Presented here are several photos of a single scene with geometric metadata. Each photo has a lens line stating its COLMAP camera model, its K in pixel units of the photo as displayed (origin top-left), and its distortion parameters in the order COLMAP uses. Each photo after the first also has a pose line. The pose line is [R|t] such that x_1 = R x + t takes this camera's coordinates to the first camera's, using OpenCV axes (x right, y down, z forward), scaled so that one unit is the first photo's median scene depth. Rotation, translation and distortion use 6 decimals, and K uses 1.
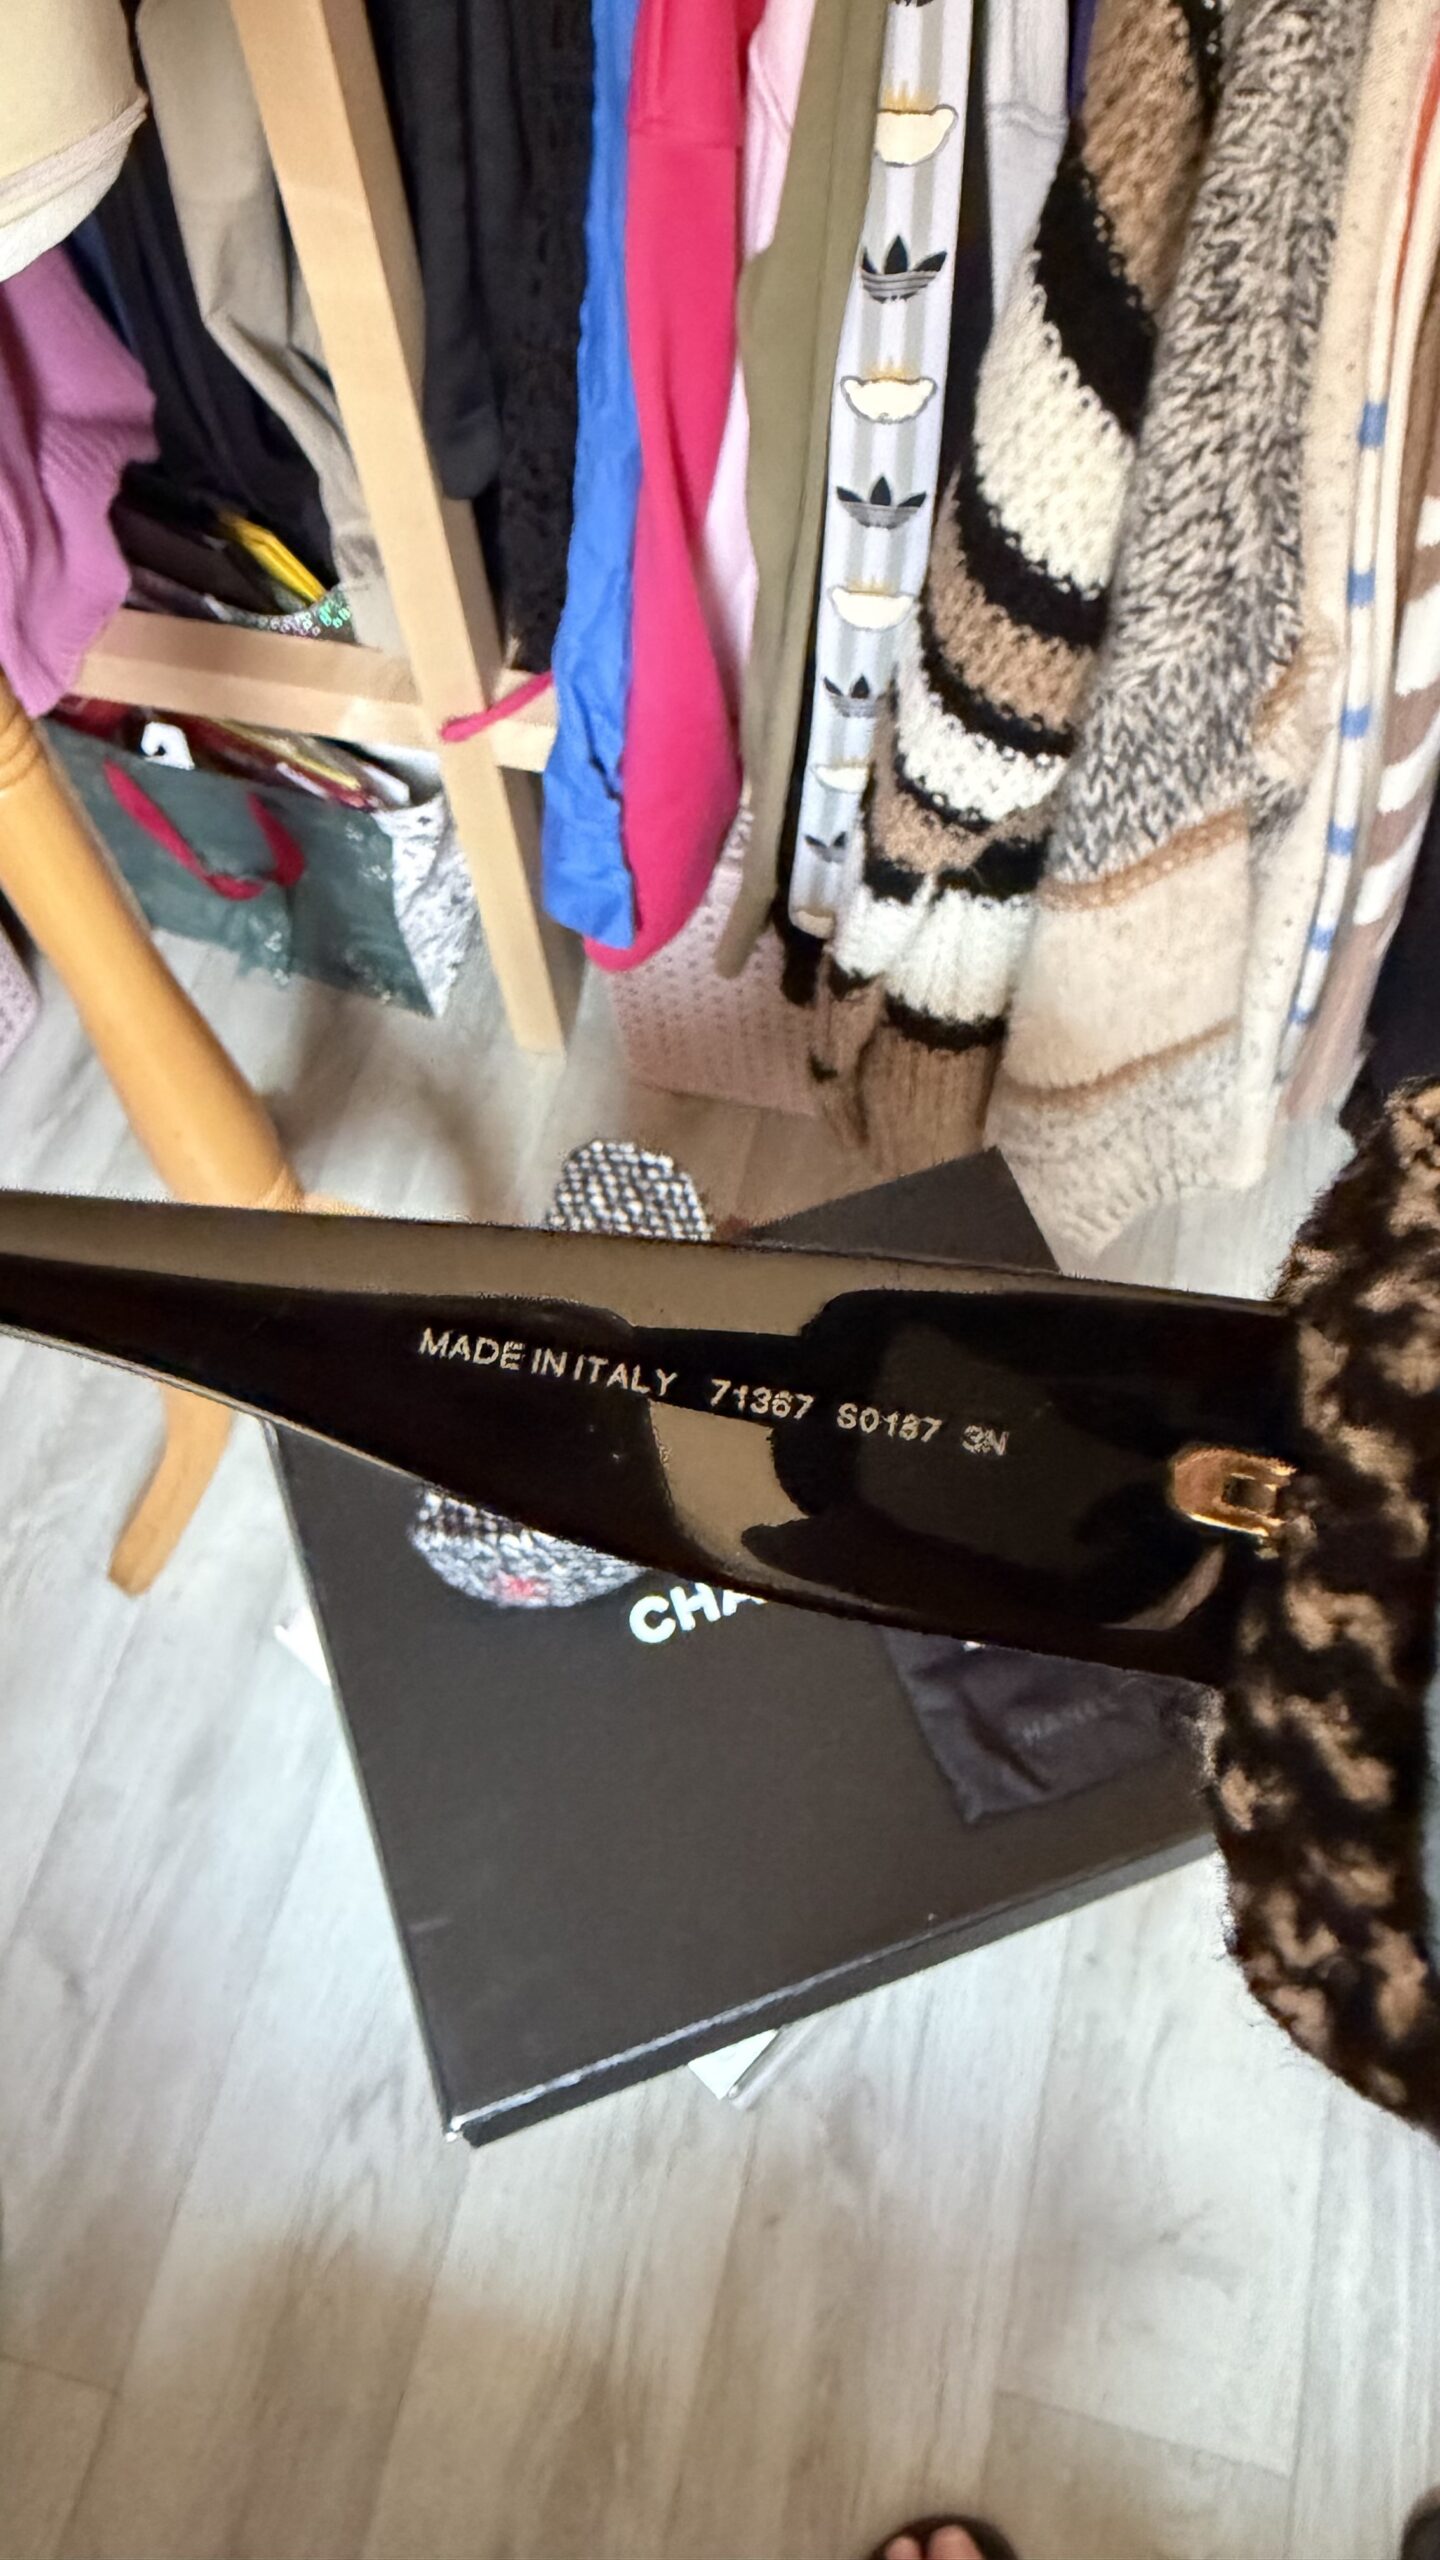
lens RADIAL K [[1841.1, 0, 726.6], [0, 1841.1, 1222.3], [0, 0, 1]] dist [0.004738, 0.000677]
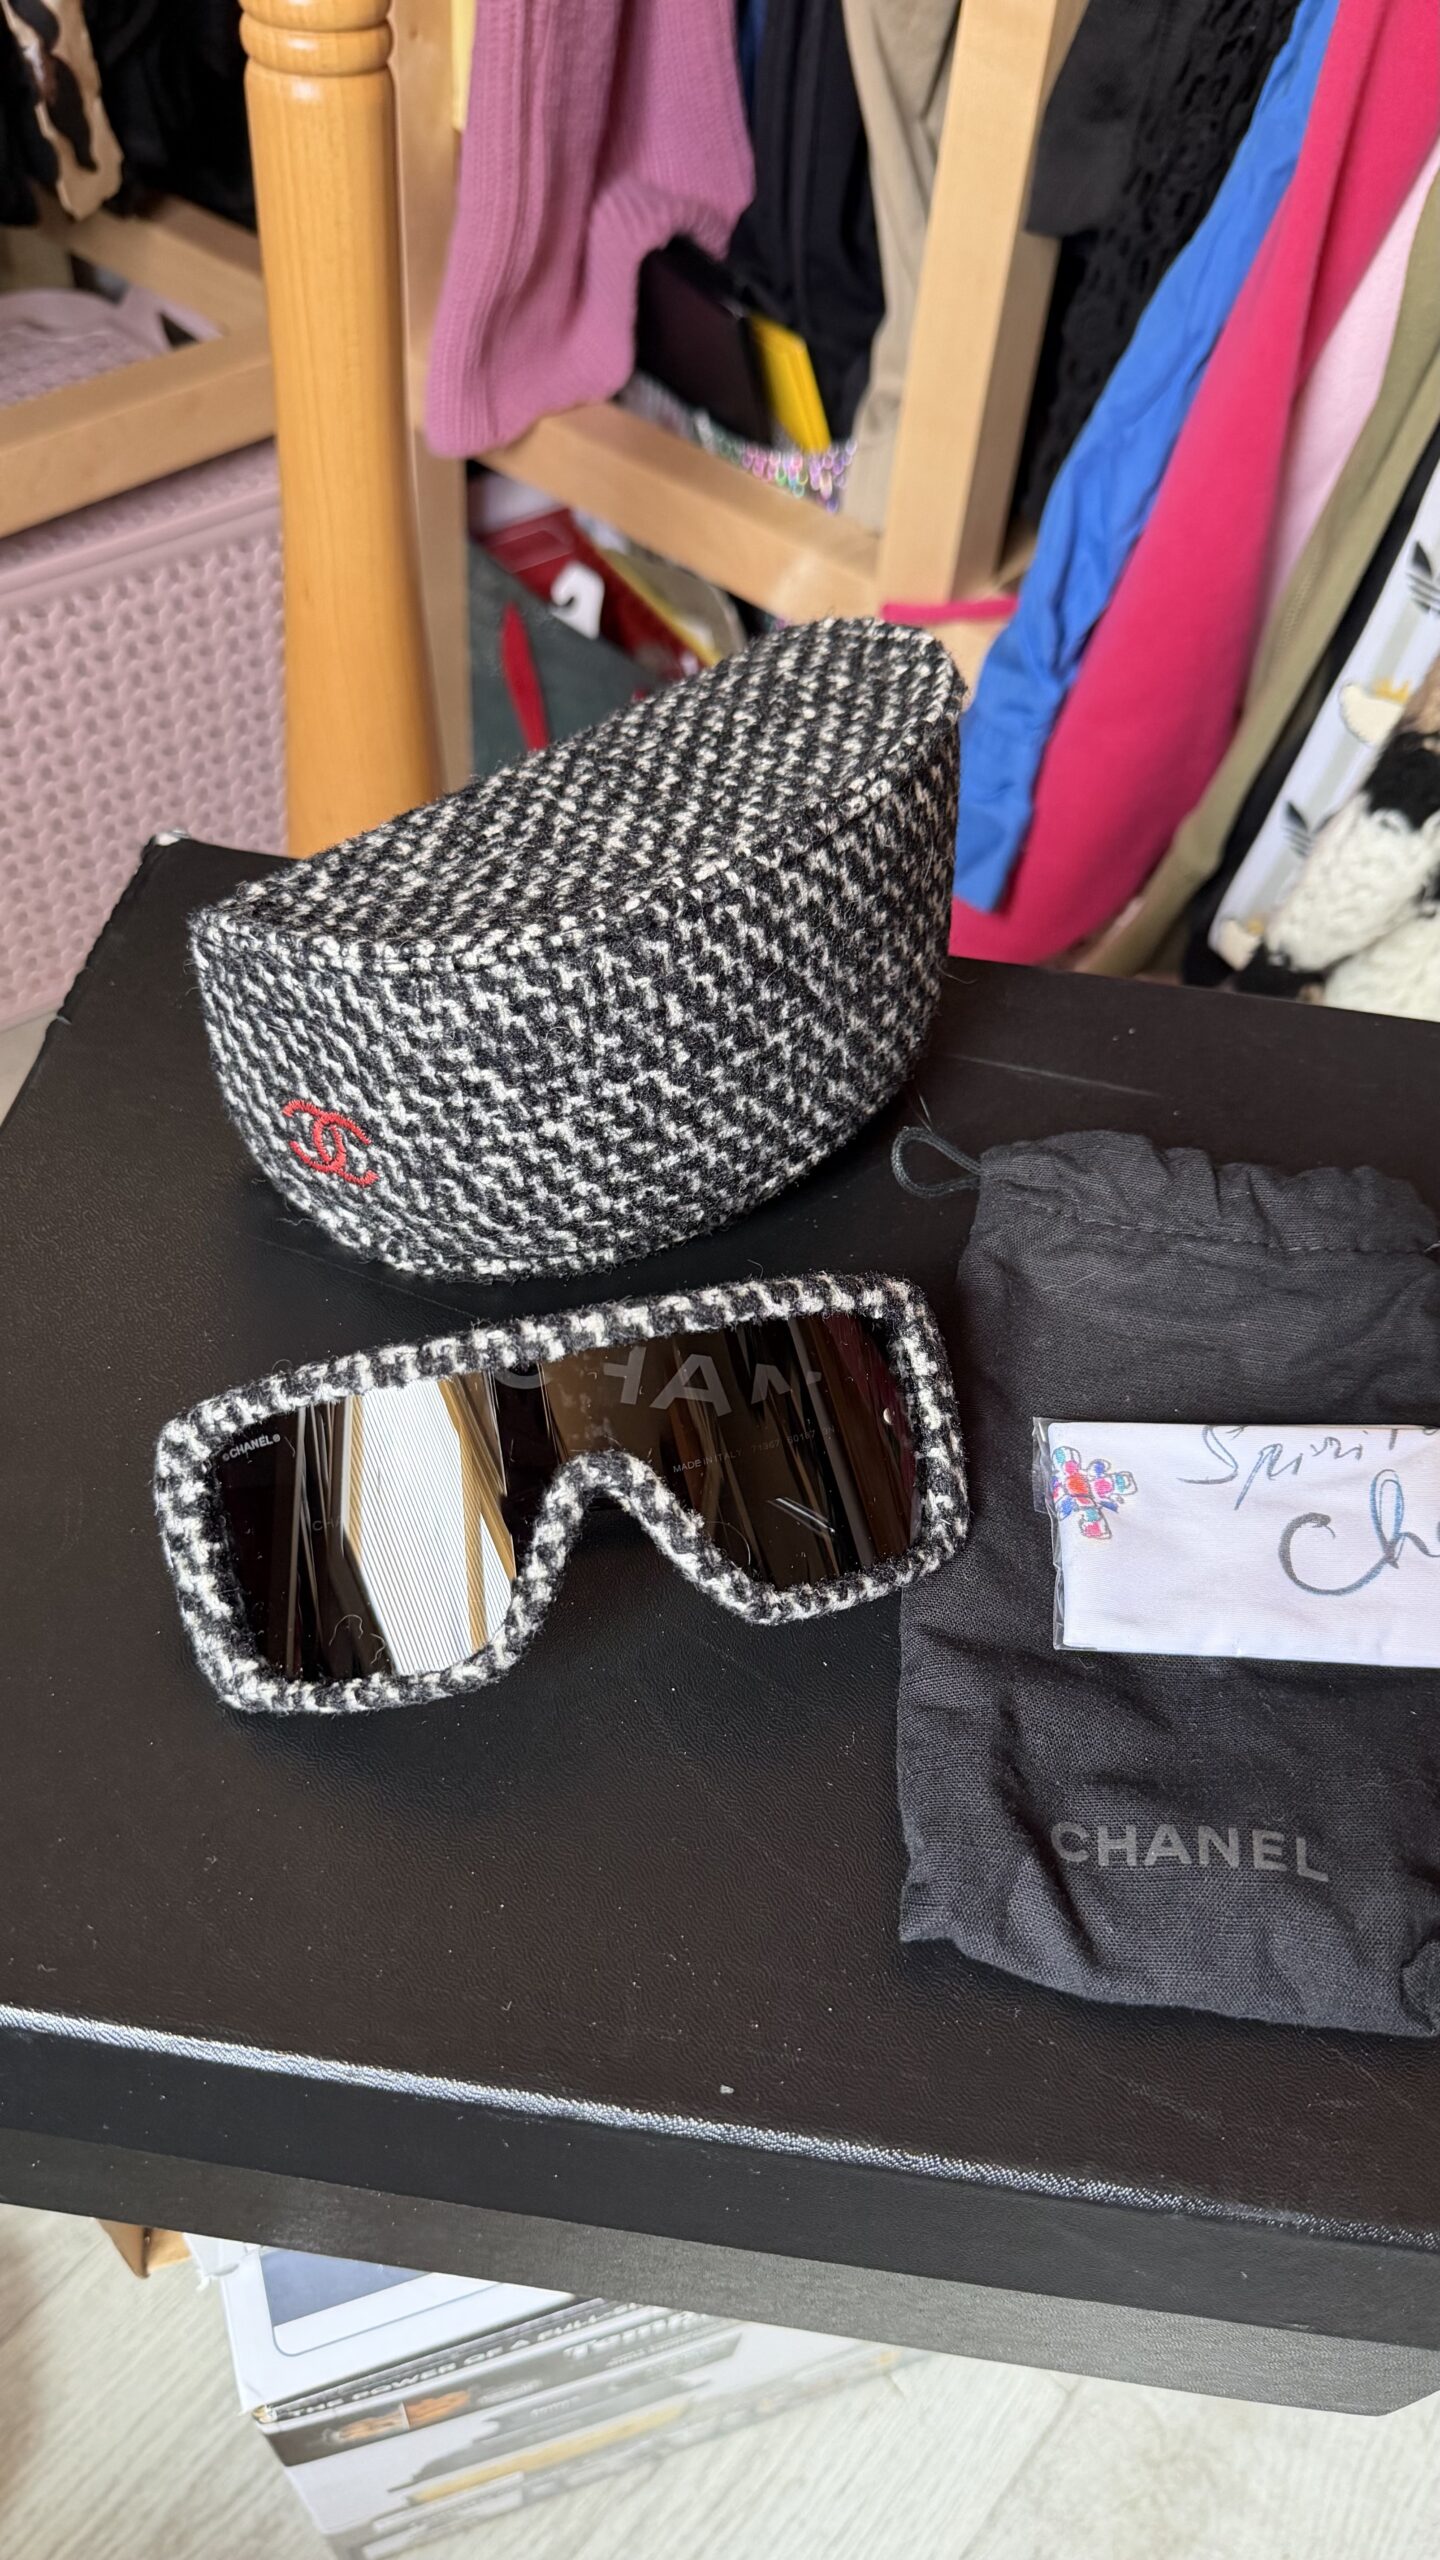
lens RADIAL K [[1844.9, 0, 714.6], [0, 1844.9, 1299.2], [0, 0, 1]] dist [0.105044, -0.213242]
pose [[0.883137, 0.419675, -0.209622, 0.102757], [-0.456664, 0.871361, -0.179410, 0.235167], [0.107363, 0.254171, 0.961182, 0.423722]]
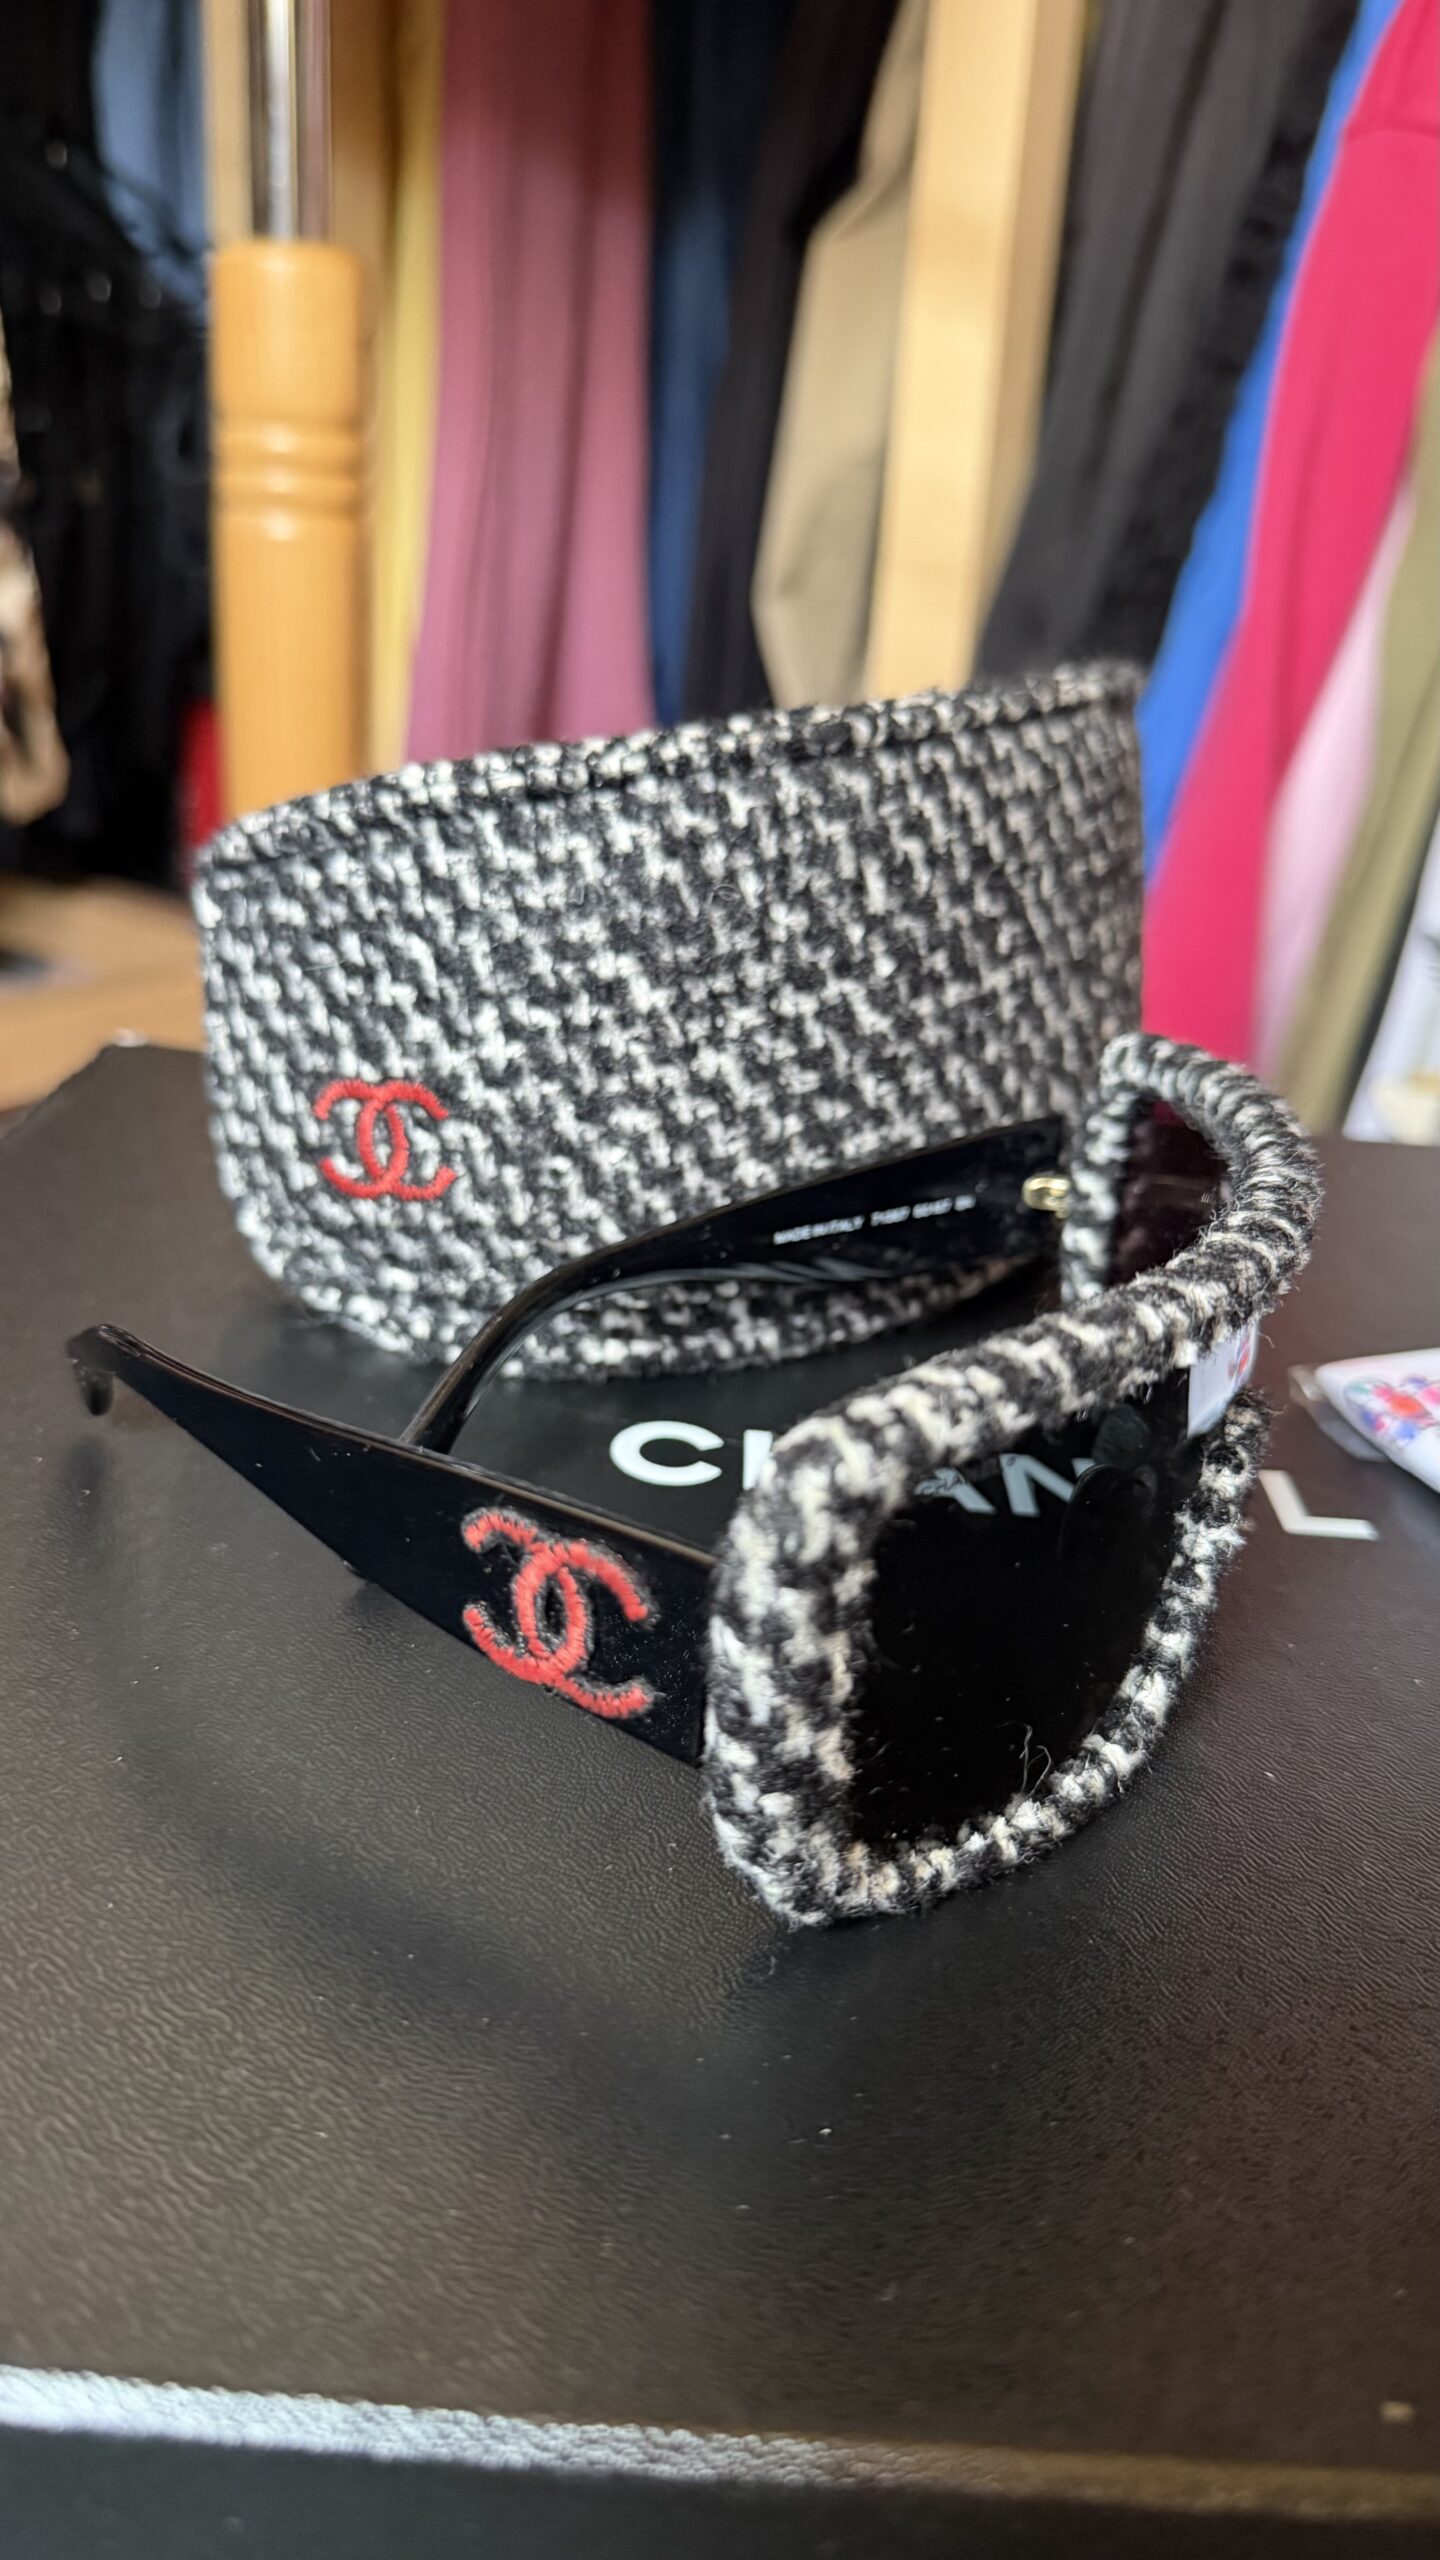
lens RADIAL K [[1859.5, 0, 720.0], [0, 1859.5, 1280.0], [0, 0, 1]] dist [0.093130, -0.001246]
pose [[0.922239, 0.243416, -0.300371, 0.064320], [-0.377623, 0.733757, -0.564802, 0.337258], [0.082918, 0.634310, 0.768619, 0.609798]]
